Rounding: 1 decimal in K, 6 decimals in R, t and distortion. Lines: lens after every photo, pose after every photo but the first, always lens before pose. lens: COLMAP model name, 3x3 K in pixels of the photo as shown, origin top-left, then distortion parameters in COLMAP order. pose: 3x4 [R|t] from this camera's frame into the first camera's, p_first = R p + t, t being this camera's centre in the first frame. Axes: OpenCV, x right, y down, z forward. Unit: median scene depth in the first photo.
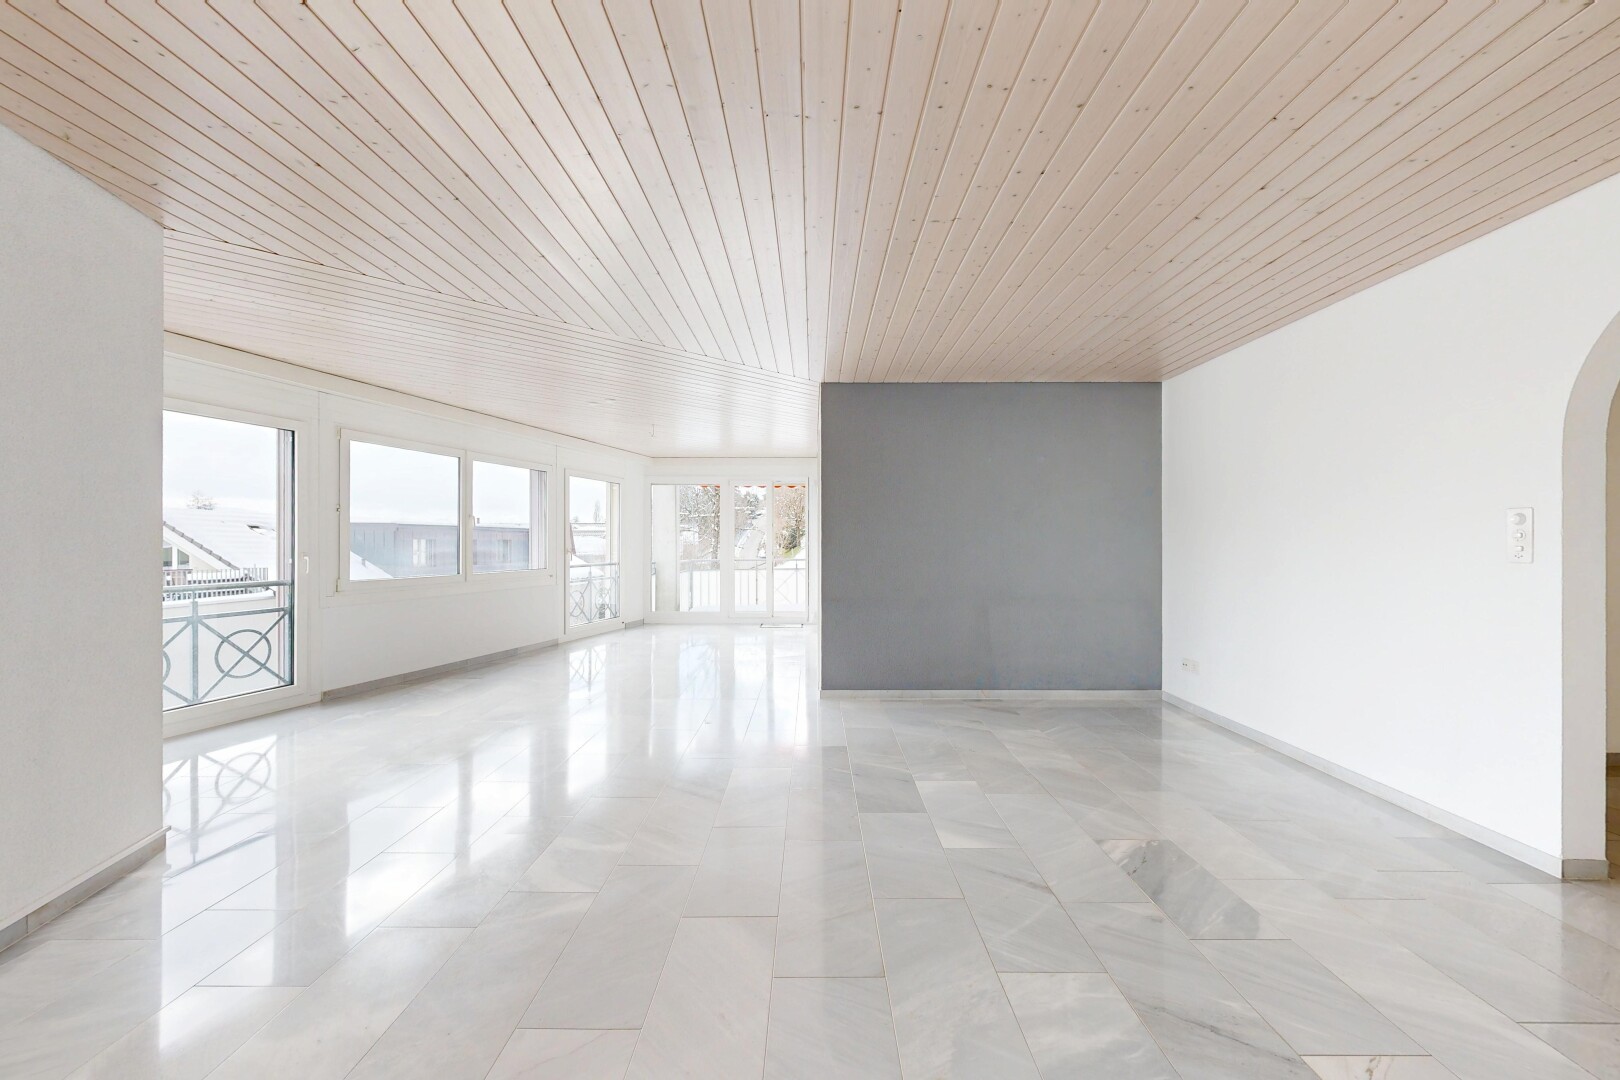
lens RADIAL K [[620.4, 0, 810.0], [0, 620.4, 540.0], [0, 0, 1]] dist [-0.000480, -0.000077]
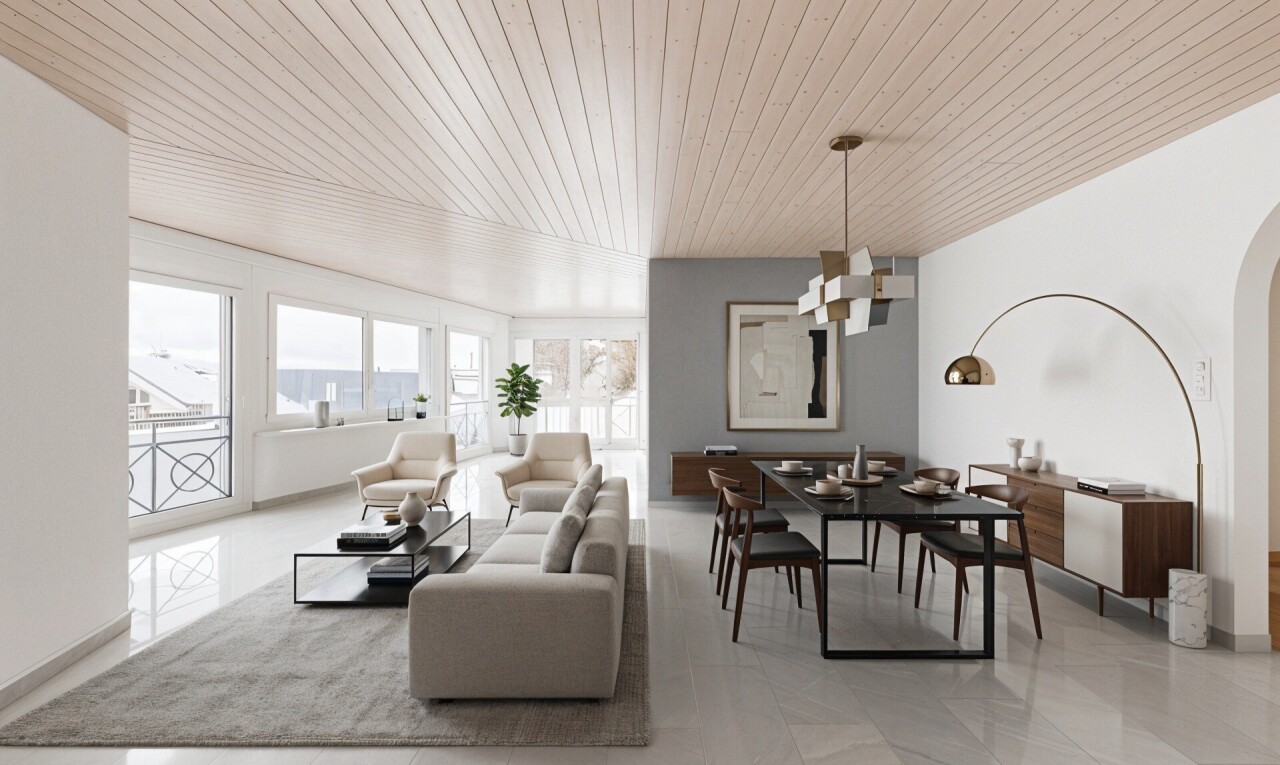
lens RADIAL K [[435.2, 0, 640.0], [0, 435.2, 382.5], [0, 0, 1]] dist [-0.020187, -0.000015]
pose [[0.999999, 0.000507, -0.001054, 0.001098], [-0.000509, 0.999998, -0.001817, 0.001227], [0.001054, 0.001818, 0.999998, 0.131604]]
